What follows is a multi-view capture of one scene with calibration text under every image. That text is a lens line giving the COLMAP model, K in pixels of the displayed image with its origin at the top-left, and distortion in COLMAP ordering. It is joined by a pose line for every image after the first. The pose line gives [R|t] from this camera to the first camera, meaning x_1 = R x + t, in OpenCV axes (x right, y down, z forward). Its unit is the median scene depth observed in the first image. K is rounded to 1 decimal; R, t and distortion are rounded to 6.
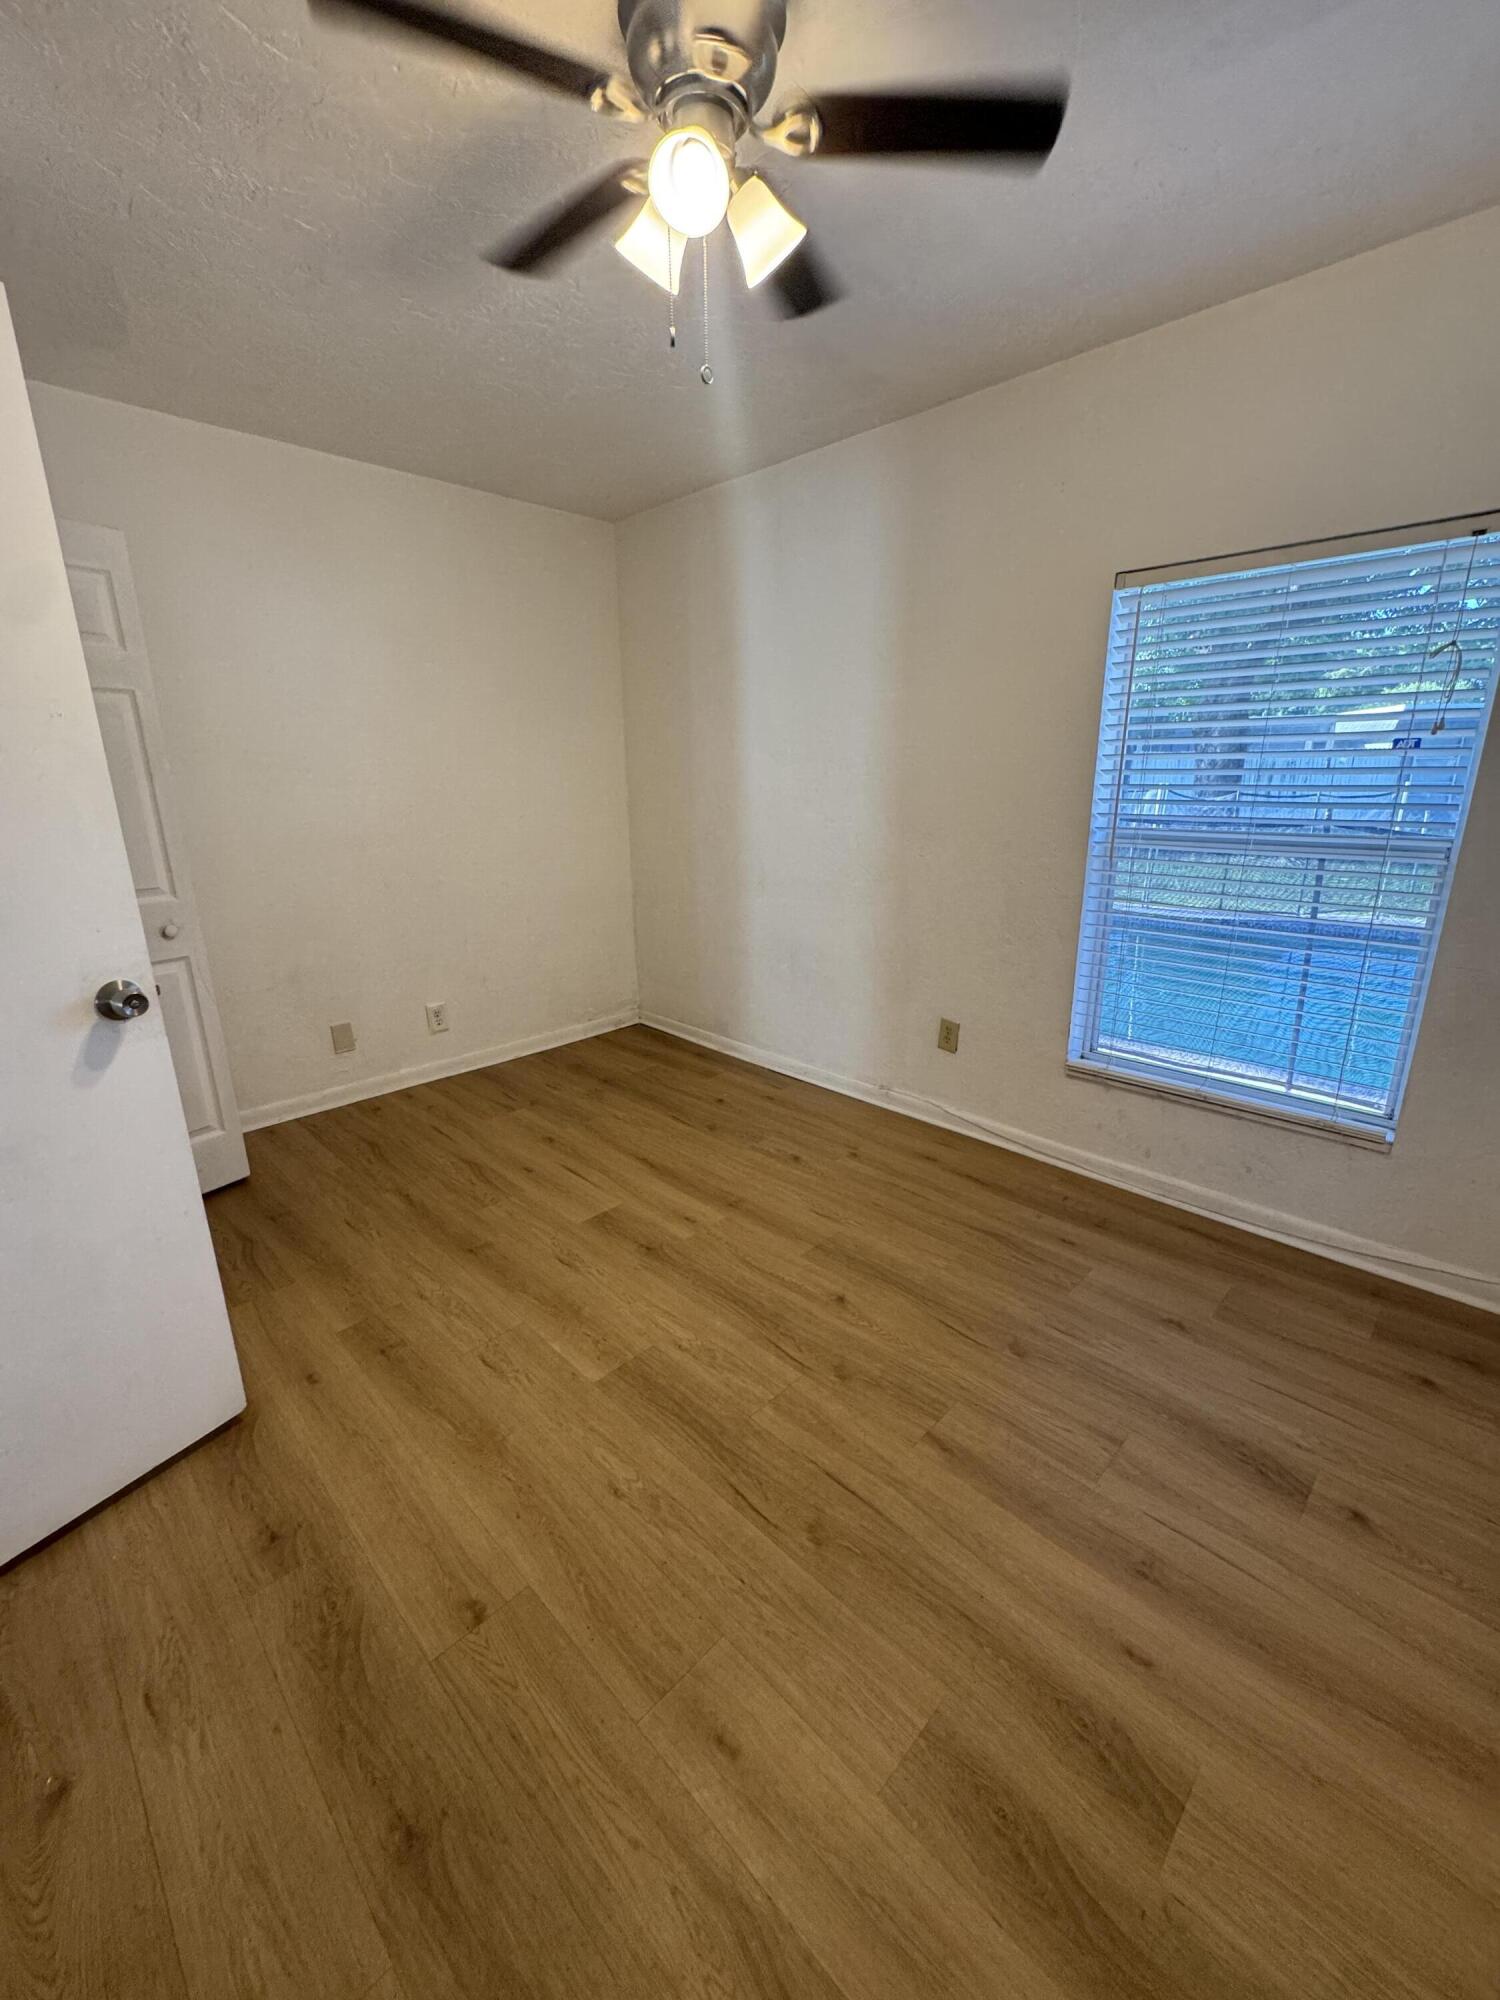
lens RADIAL K [[801.5, 0, 750.0], [0, 801.5, 1000.0], [0, 0, 1]] dist [-0.002820, 0.000368]
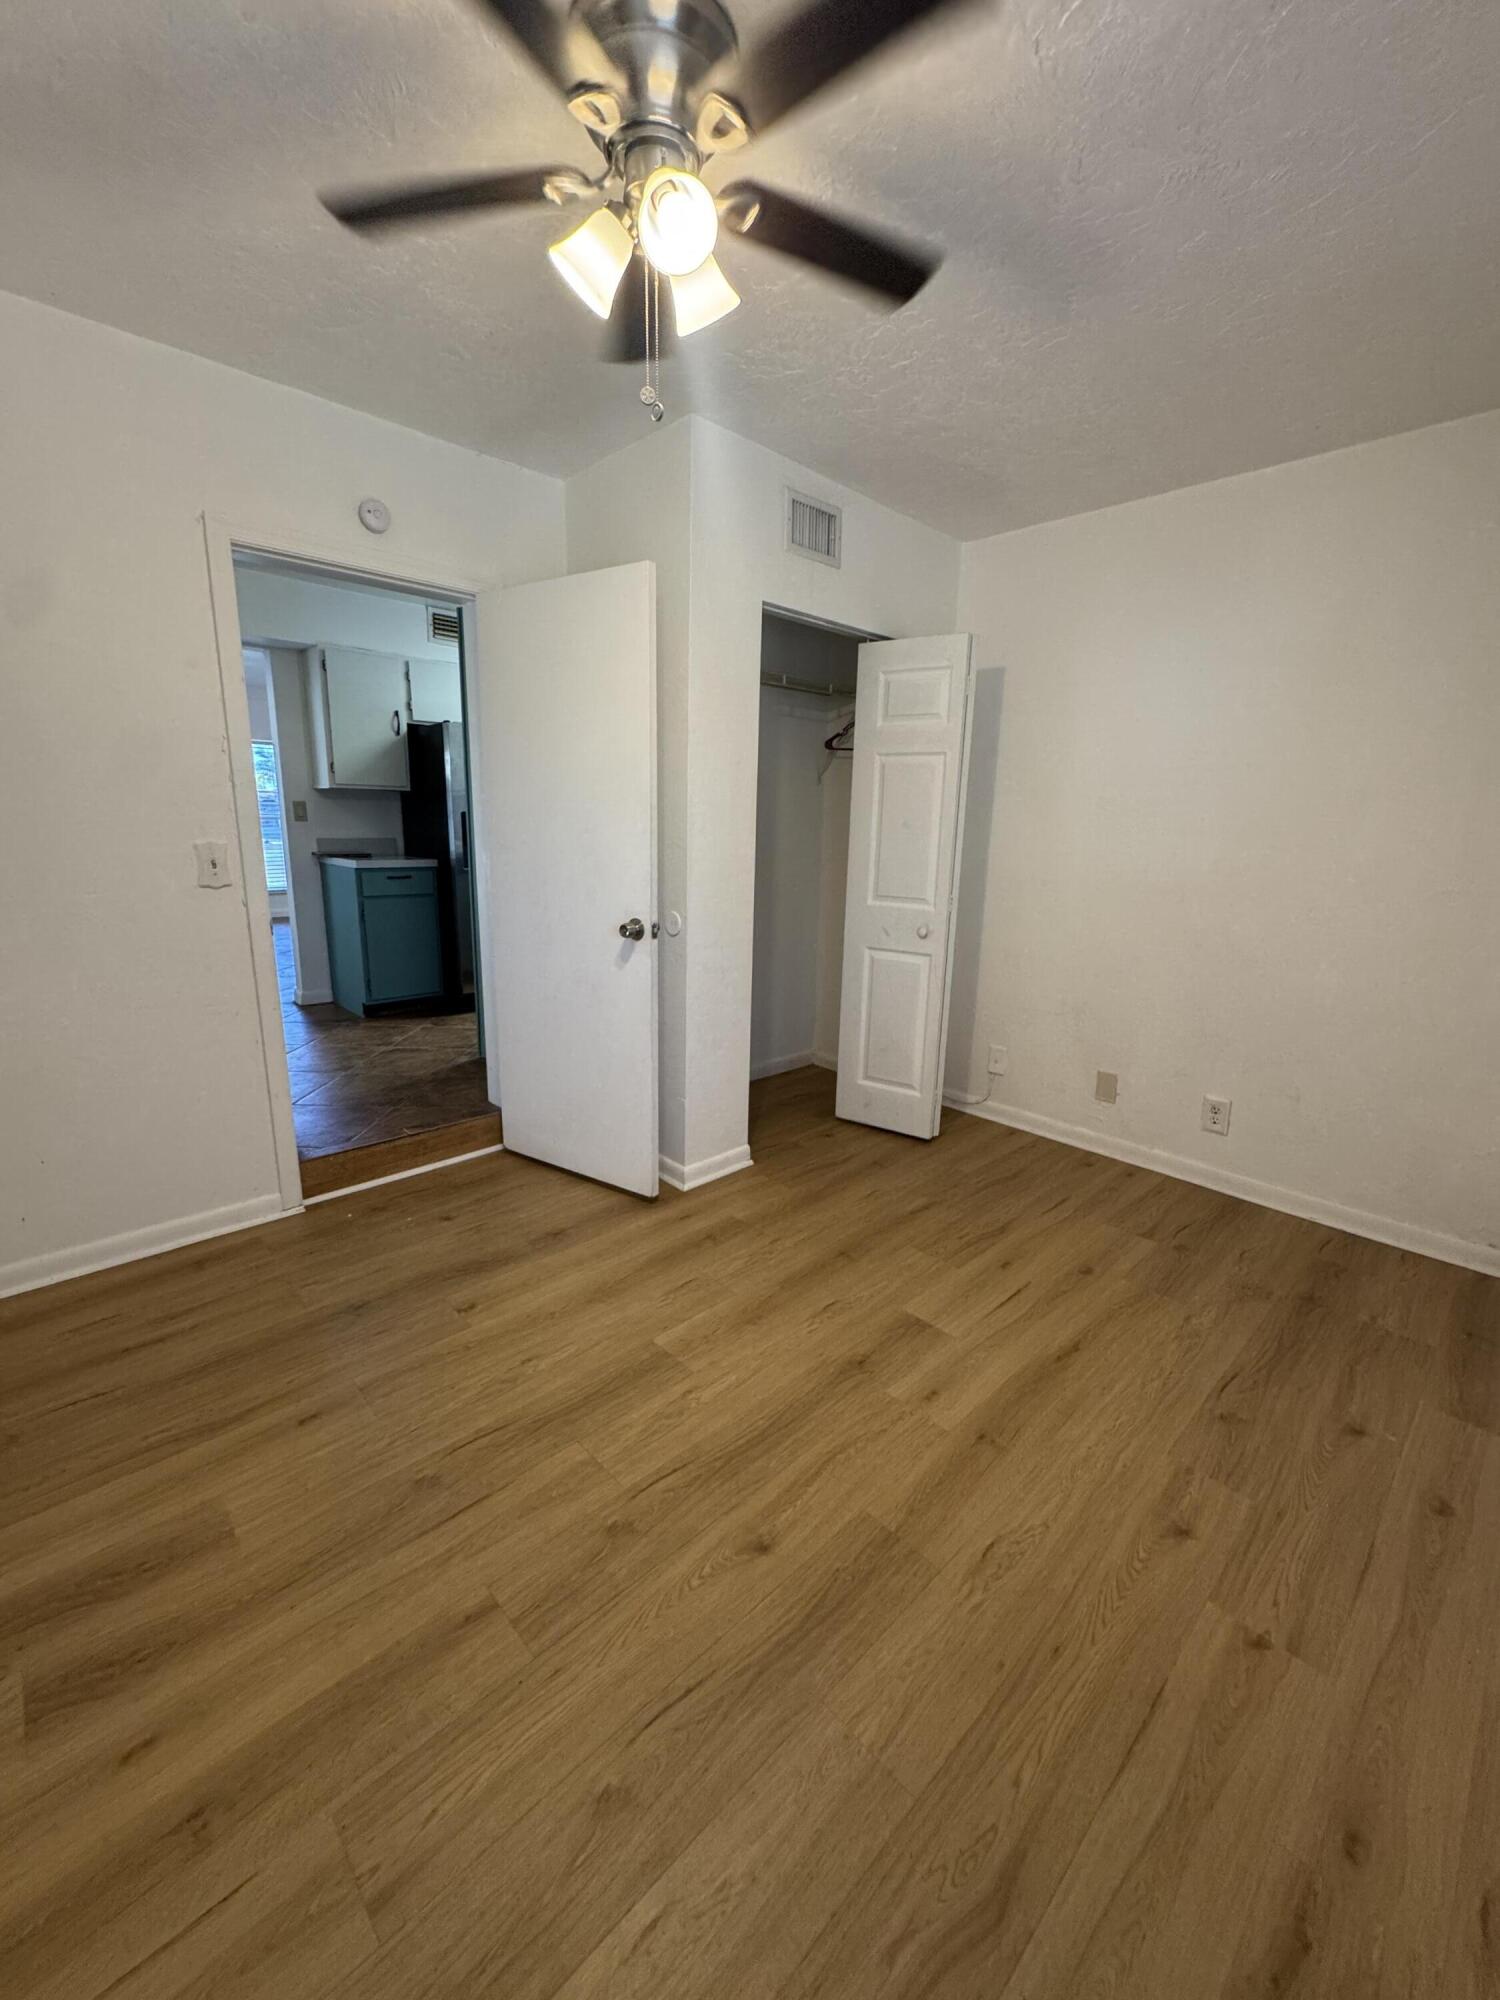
lens RADIAL K [[805.1, 0, 753.9], [0, 805.1, 1000.2], [0, 0, 1]] dist [-0.002922, 0.000387]
pose [[-0.025272, 0.229526, -0.972974, 0.642215], [-0.295742, 0.928003, 0.226599, -0.215772], [0.954934, 0.293476, 0.044427, 0.762613]]
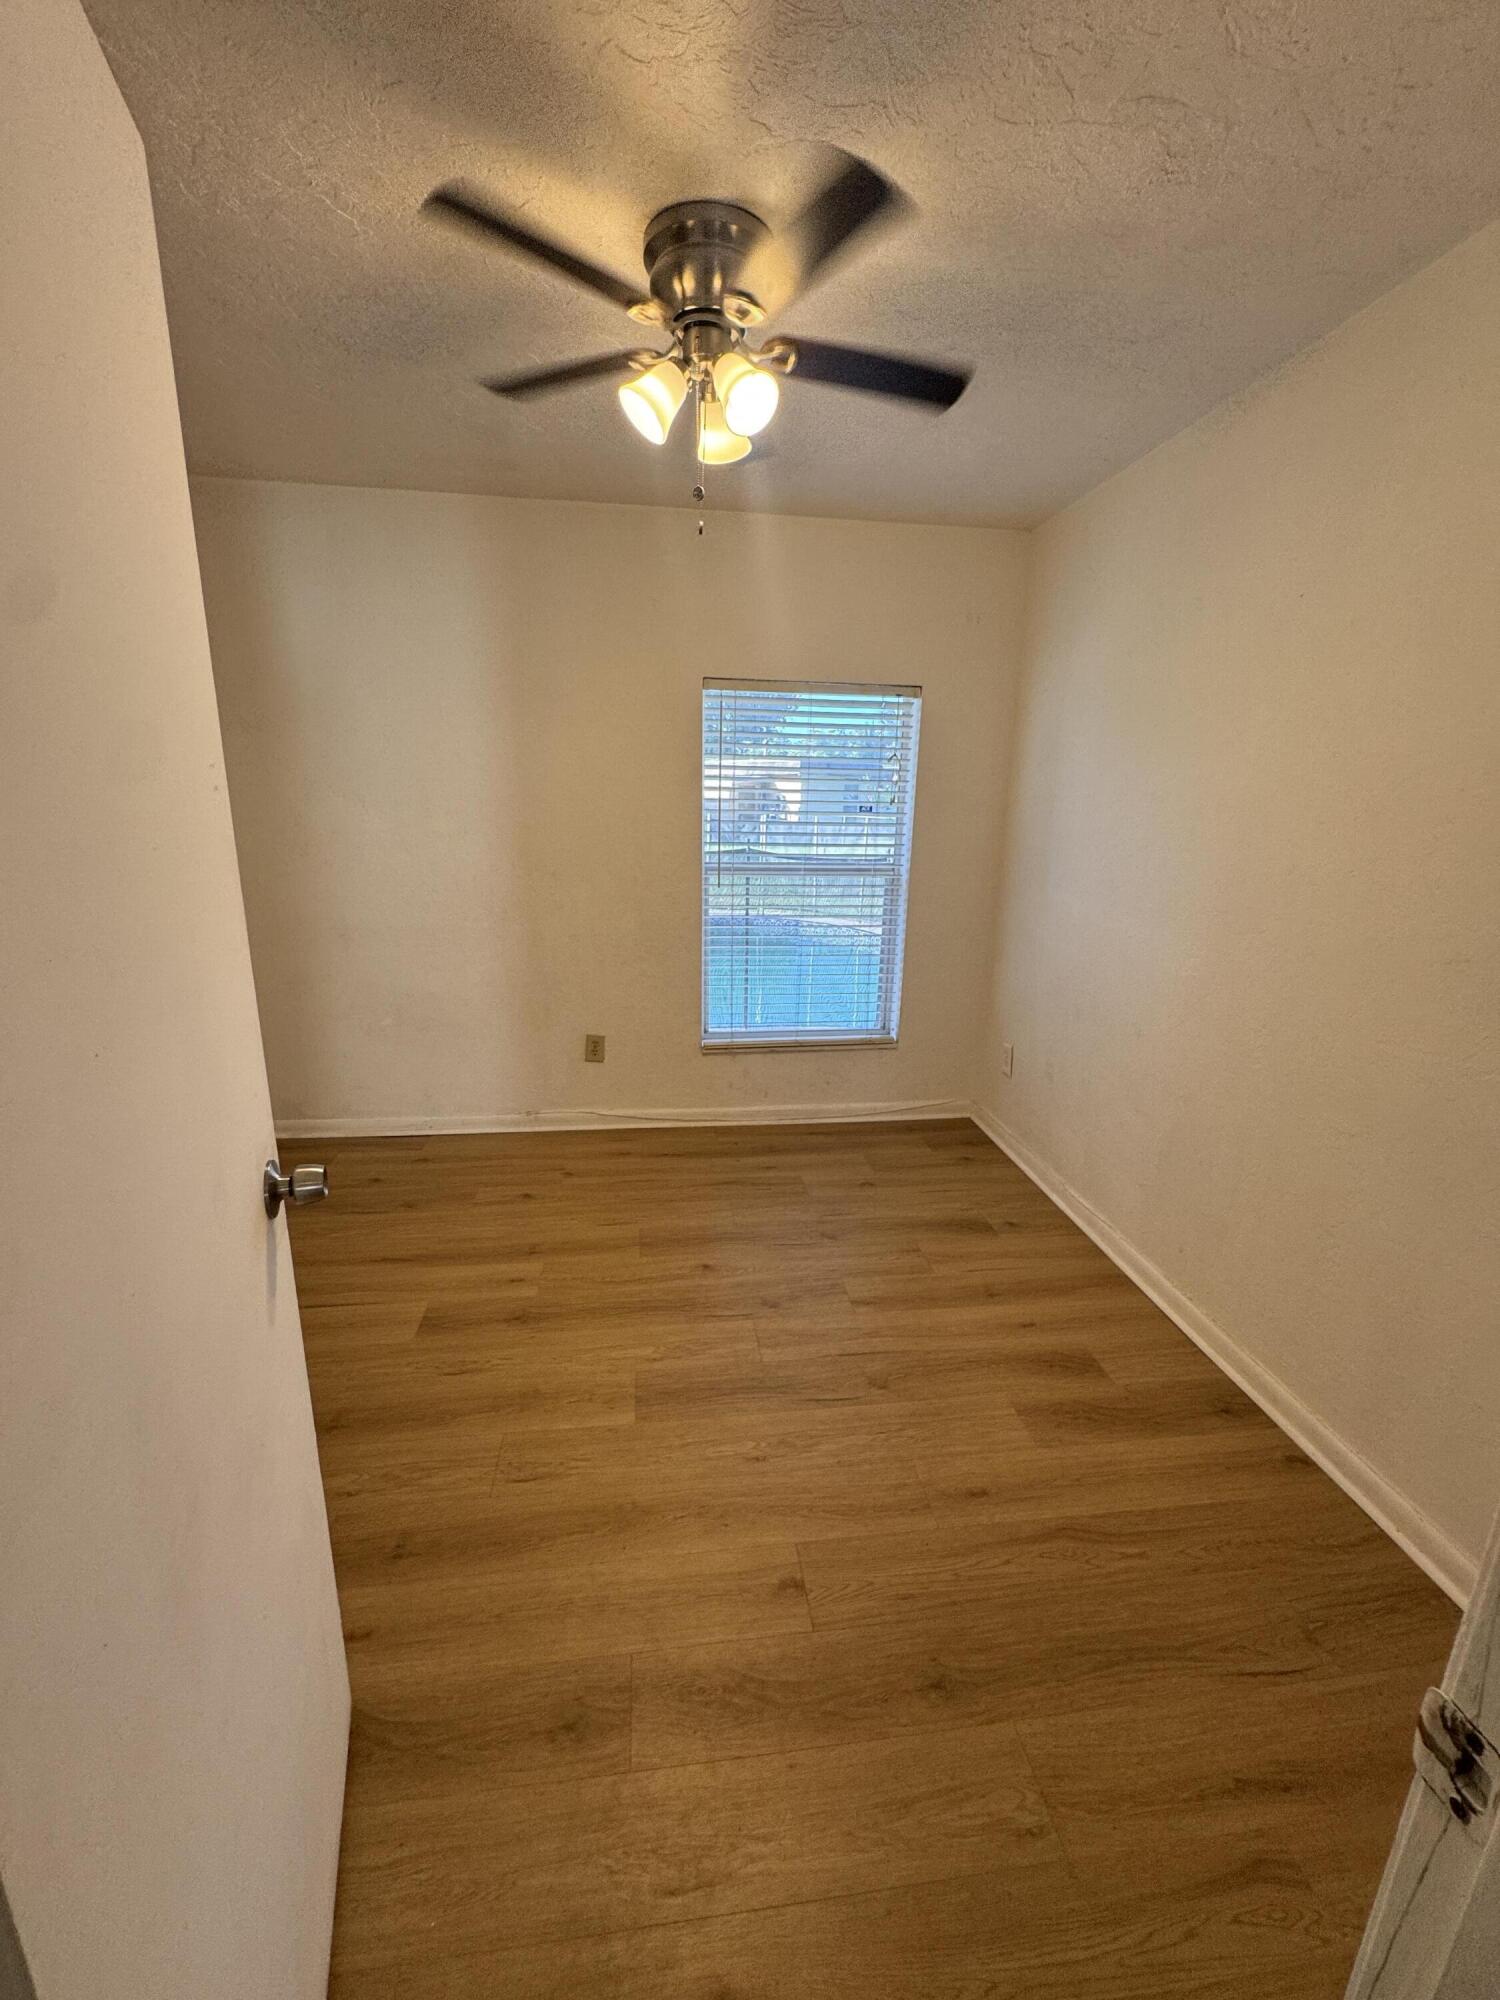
lens RADIAL K [[801.5, 0, 750.0], [0, 801.5, 1000.0], [0, 0, 1]] dist [-0.002820, 0.000368]
pose [[0.613948, -0.173354, 0.770075, -0.649087], [0.189318, 0.979450, 0.069552, -0.081119], [-0.766307, 0.103087, 0.634150, 0.140295]]
